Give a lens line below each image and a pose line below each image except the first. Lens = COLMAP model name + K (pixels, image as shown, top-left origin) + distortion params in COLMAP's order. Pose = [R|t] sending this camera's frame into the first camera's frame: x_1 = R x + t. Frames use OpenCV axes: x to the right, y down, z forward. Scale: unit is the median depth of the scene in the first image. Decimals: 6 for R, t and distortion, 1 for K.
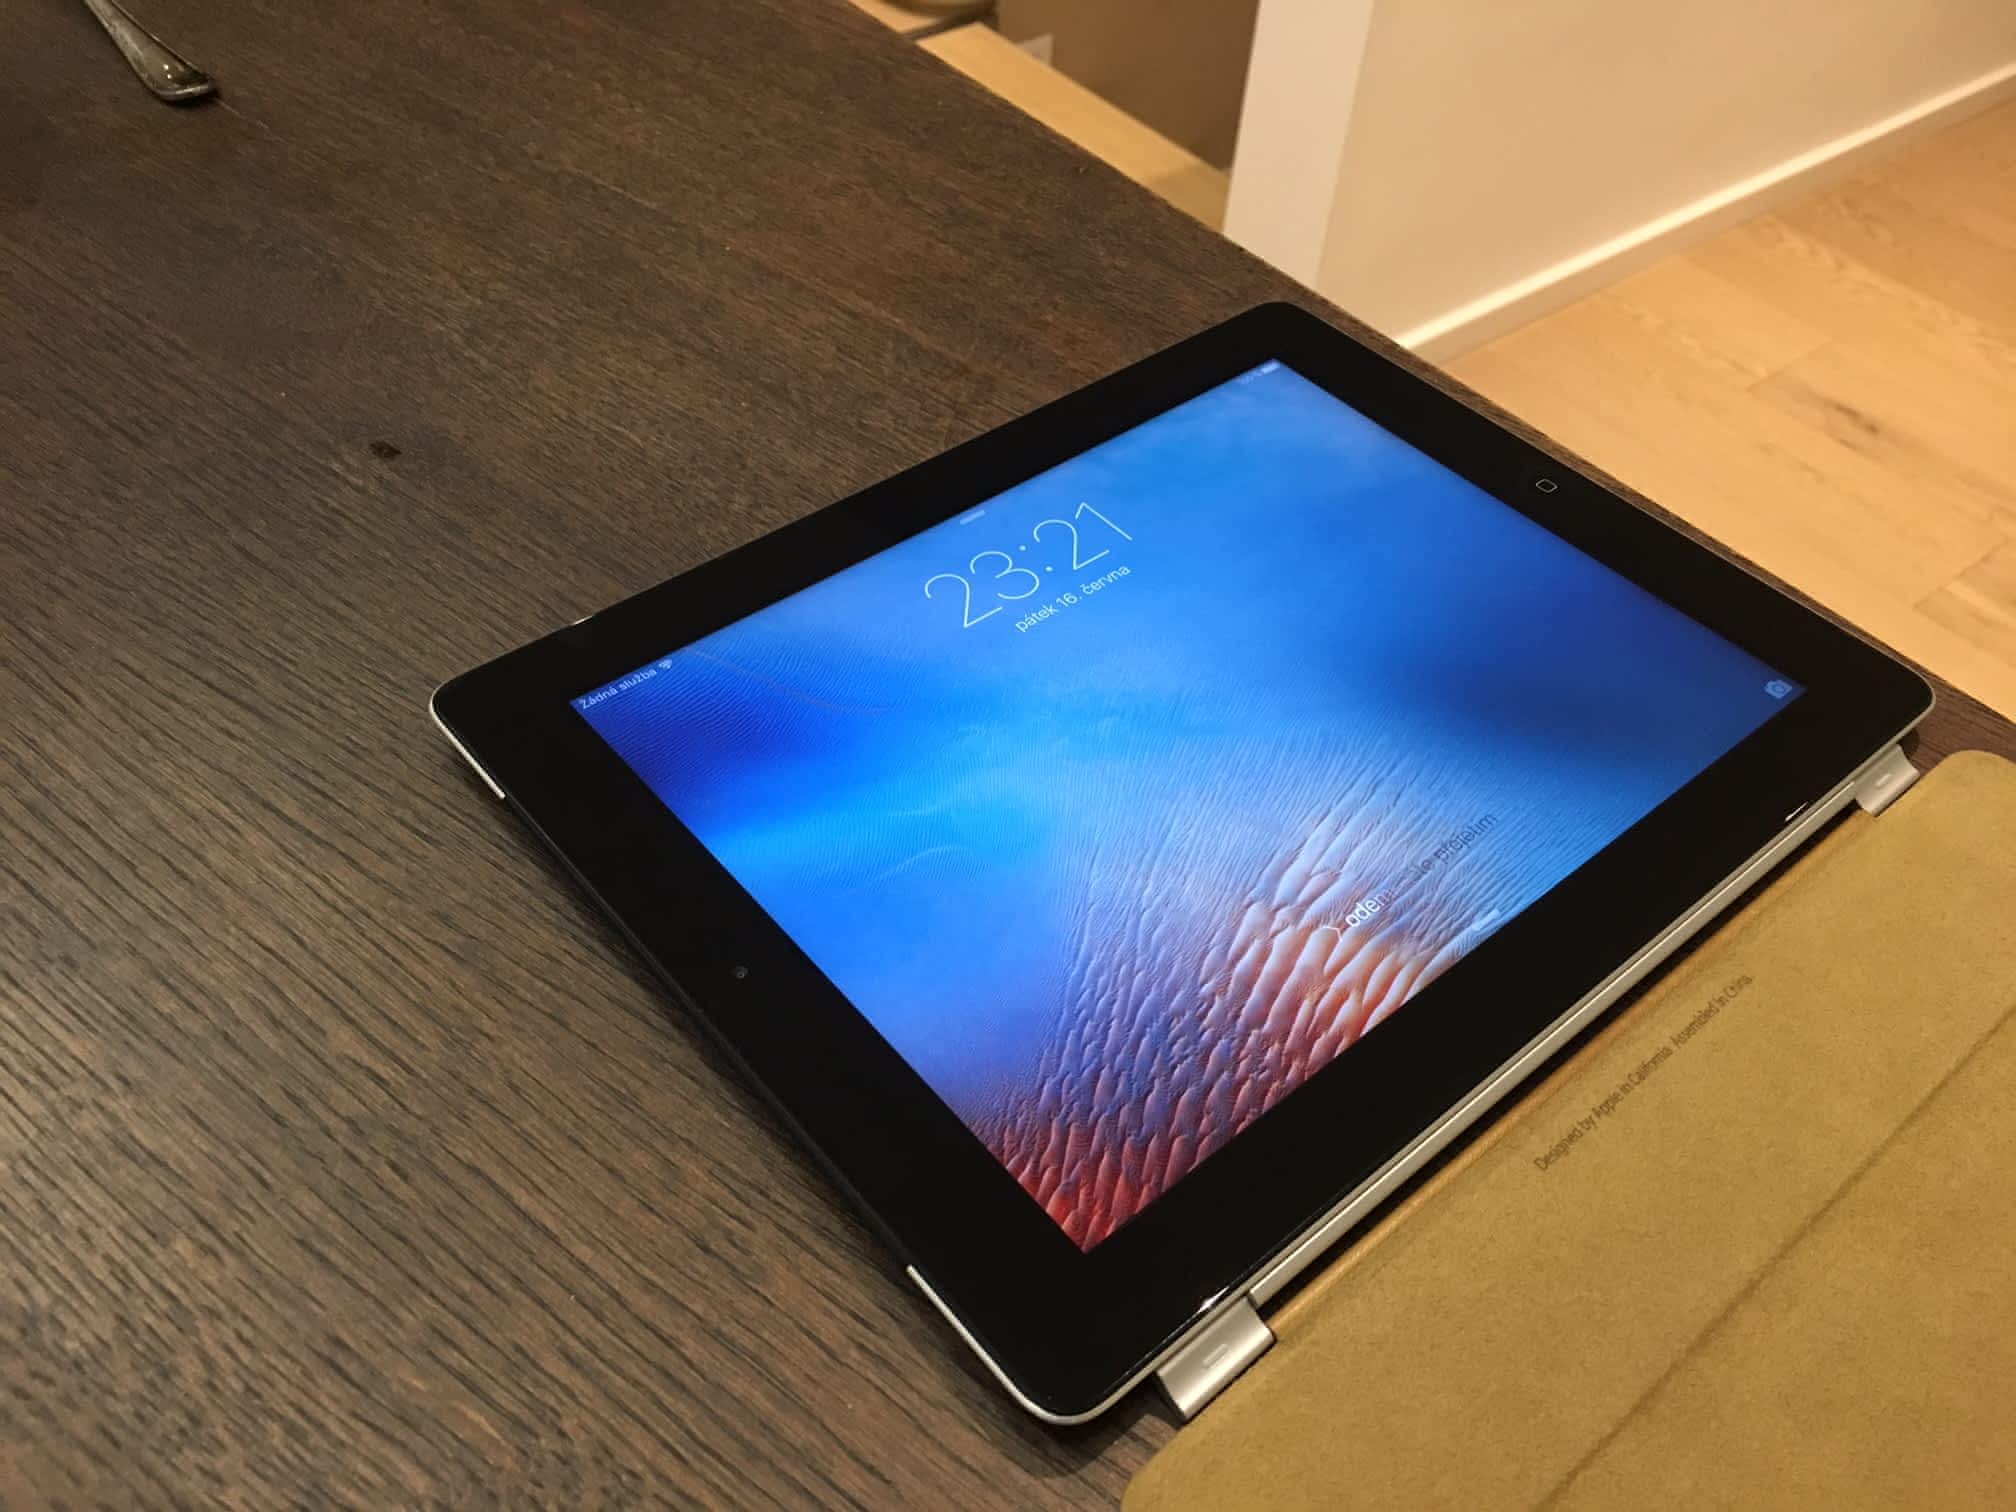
lens RADIAL K [[1725.2, 0, 1008.0], [0, 1725.2, 756.0], [0, 0, 1]] dist [0.079142, -0.129012]
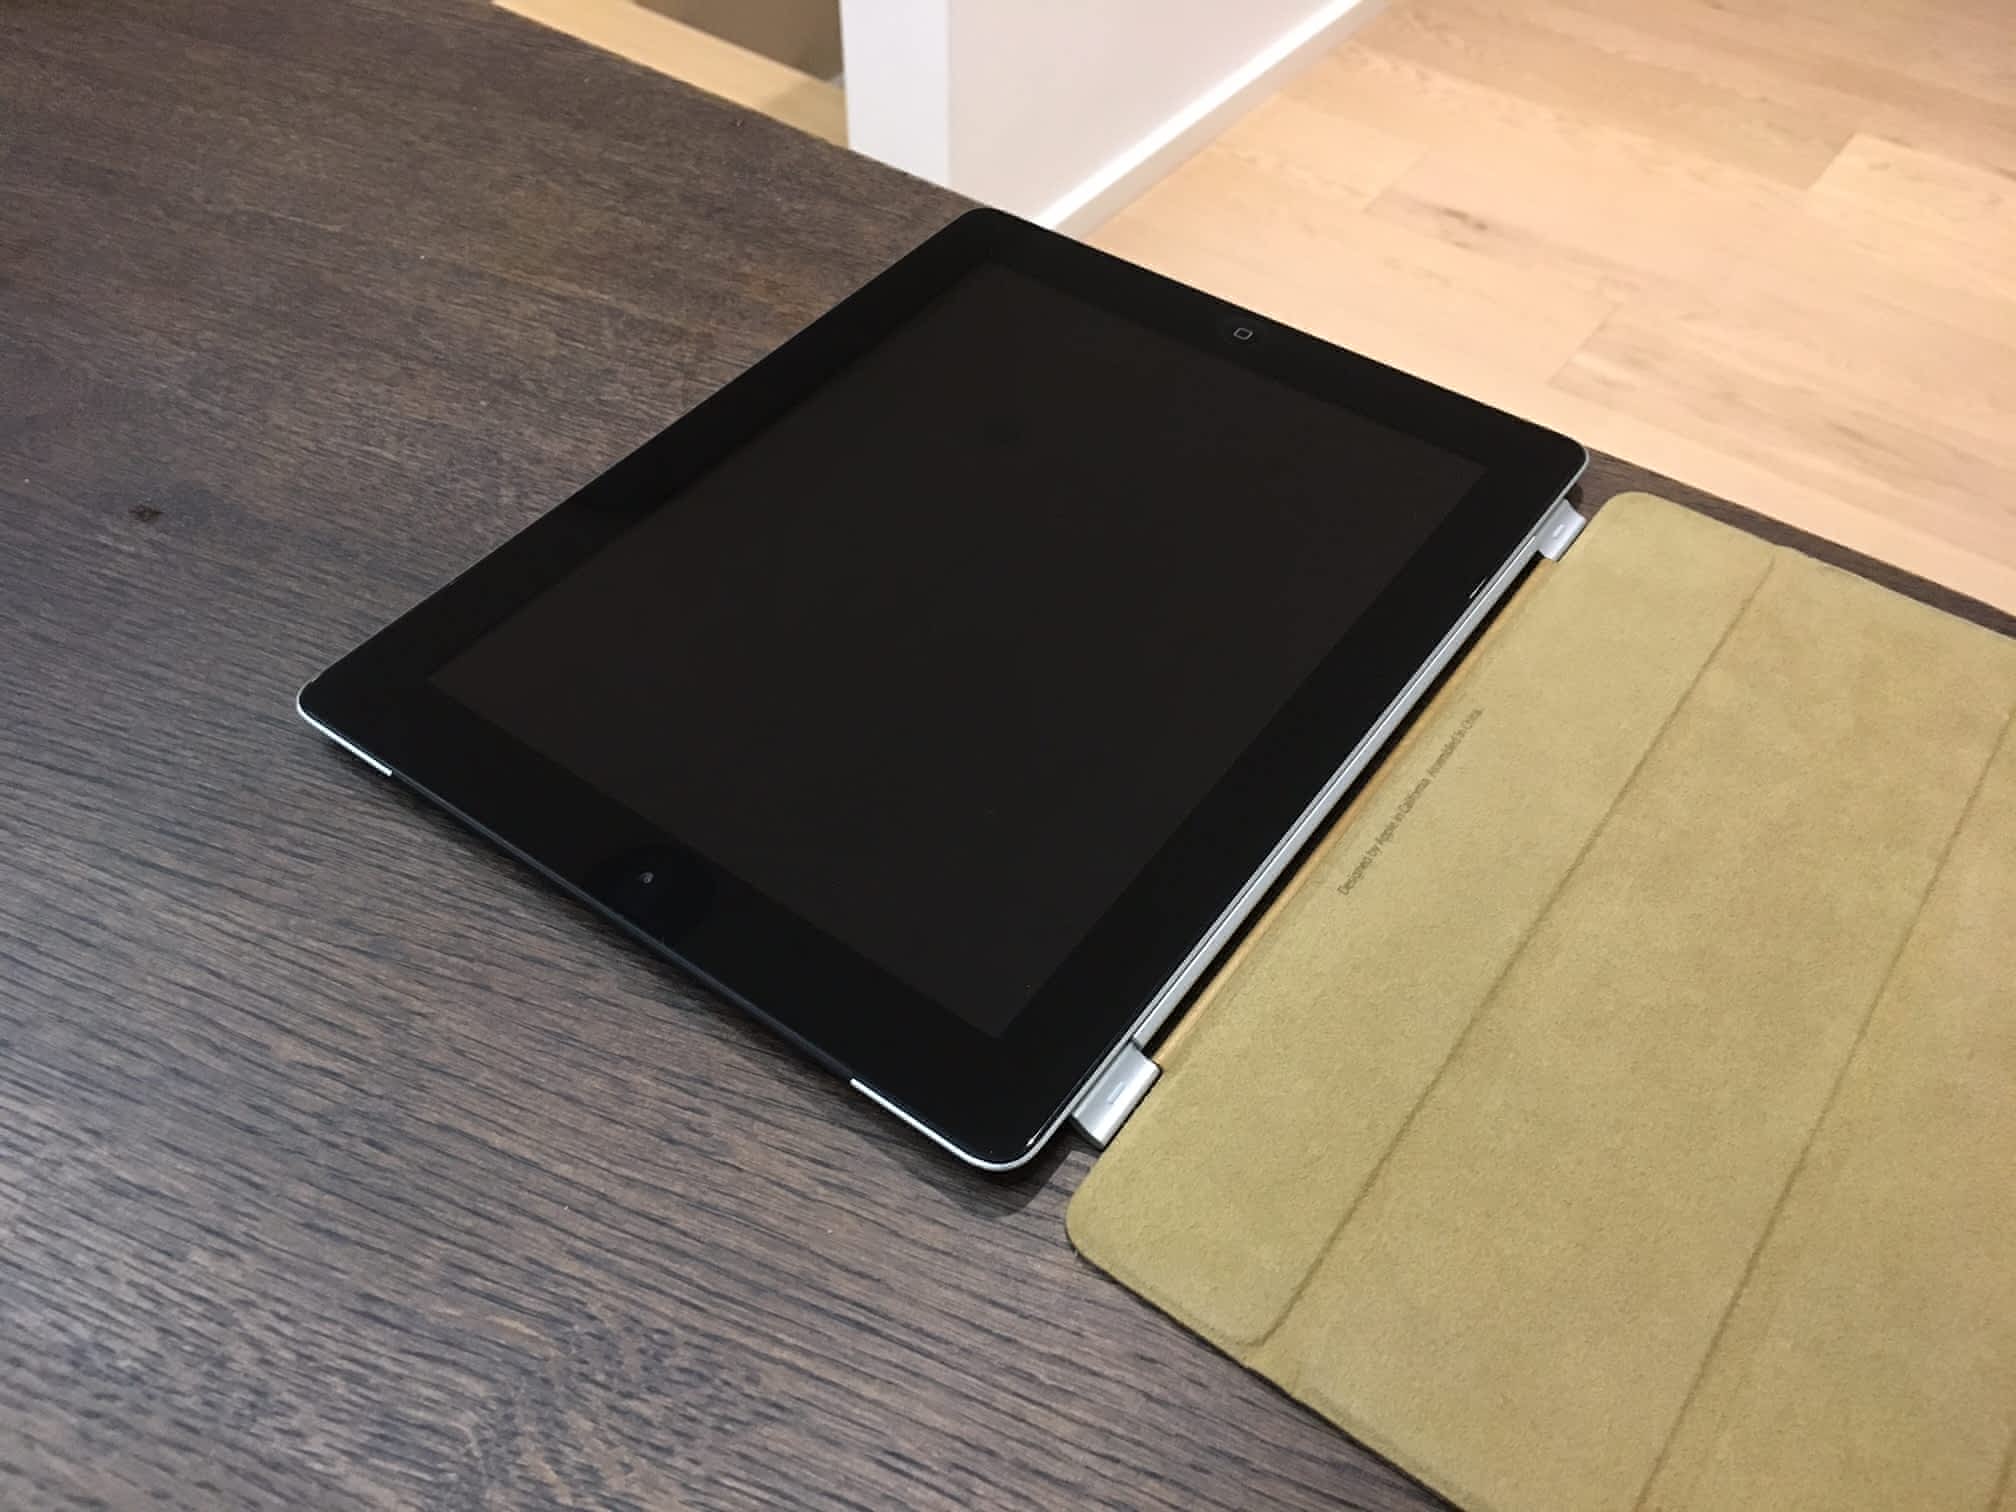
lens RADIAL K [[1725.2, 0, 1008.0], [0, 1725.2, 756.0], [0, 0, 1]] dist [0.079142, -0.129012]
pose [[0.965008, -0.219934, 0.142786, -0.049965], [0.213137, 0.975087, 0.061464, 0.010504], [-0.152747, -0.028881, 0.987843, -0.114786]]
